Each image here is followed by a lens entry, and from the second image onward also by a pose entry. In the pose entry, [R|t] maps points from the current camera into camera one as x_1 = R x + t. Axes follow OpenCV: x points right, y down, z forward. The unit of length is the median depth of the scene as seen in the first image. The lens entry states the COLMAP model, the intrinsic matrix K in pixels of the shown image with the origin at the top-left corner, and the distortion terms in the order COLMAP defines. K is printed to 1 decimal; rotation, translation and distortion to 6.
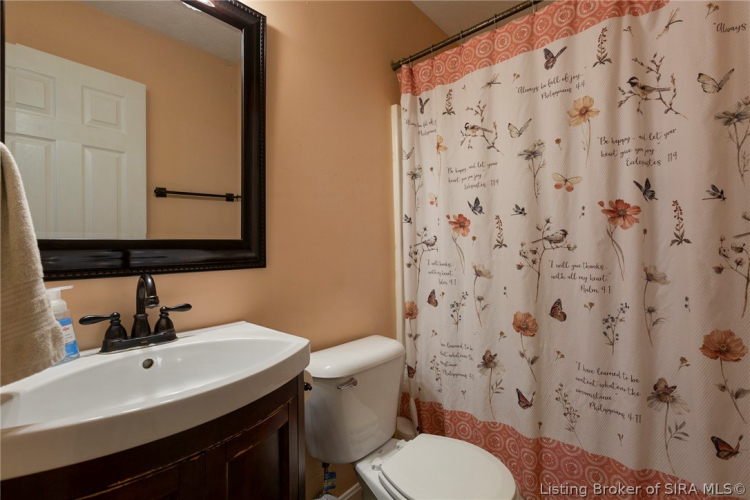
lens RADIAL K [[336.8, 0, 381.2], [0, 336.8, 241.7], [0, 0, 1]] dist [0.002657, -0.000953]
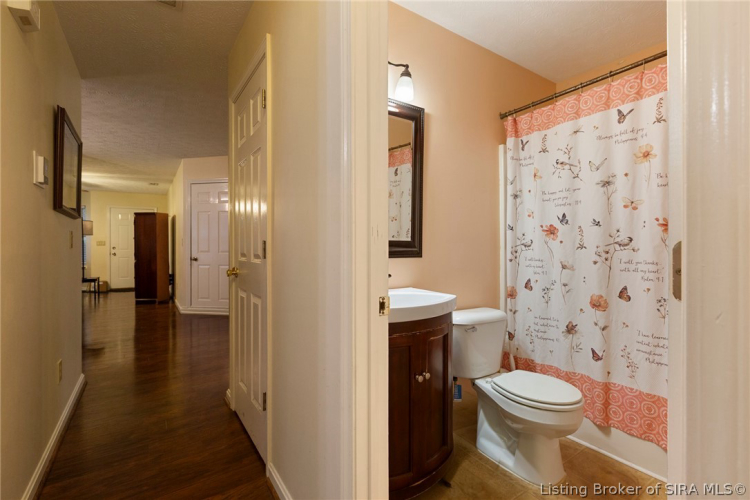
lens RADIAL K [[336.8, 0, 376.9], [0, 336.8, 244.0], [0, 0, 1]] dist [0.002657, -0.000953]
pose [[0.961867, 0.017245, -0.272972, -0.092026], [-0.015644, 0.999845, 0.008042, -0.001020], [0.273069, -0.003465, 0.961988, -0.641635]]
